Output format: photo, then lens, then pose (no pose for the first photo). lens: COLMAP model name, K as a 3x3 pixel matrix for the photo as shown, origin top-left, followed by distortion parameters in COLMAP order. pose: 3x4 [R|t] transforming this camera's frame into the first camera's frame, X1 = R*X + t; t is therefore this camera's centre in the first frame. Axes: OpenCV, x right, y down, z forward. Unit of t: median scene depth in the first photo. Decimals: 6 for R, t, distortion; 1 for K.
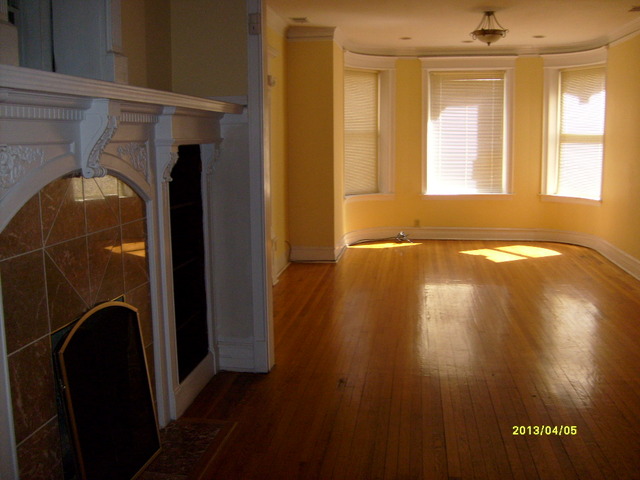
lens RADIAL K [[669.3, 0, 320.0], [0, 669.3, 238.7], [0, 0, 1]] dist [-0.103111, 0.000000]
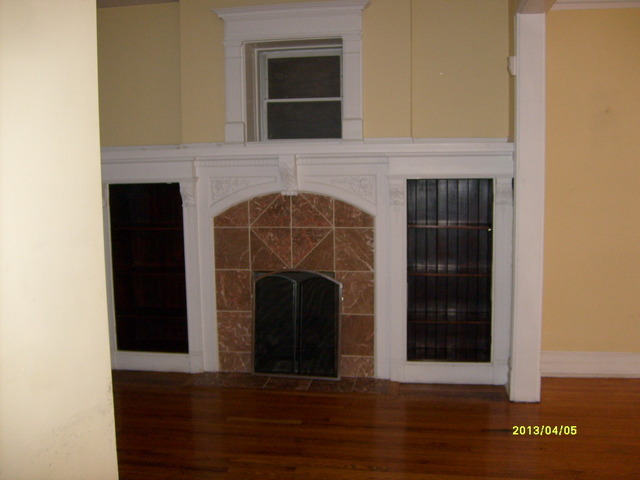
lens RADIAL K [[669.3, 0, 319.9], [0, 669.3, 240.9], [0, 0, 1]] dist [-0.103111, 0.000000]
pose [[-0.042693, 0.105136, -0.993541, 1.626828], [-0.134193, 0.984833, 0.109981, -0.200562], [0.990035, 0.138022, -0.027937, 1.254527]]
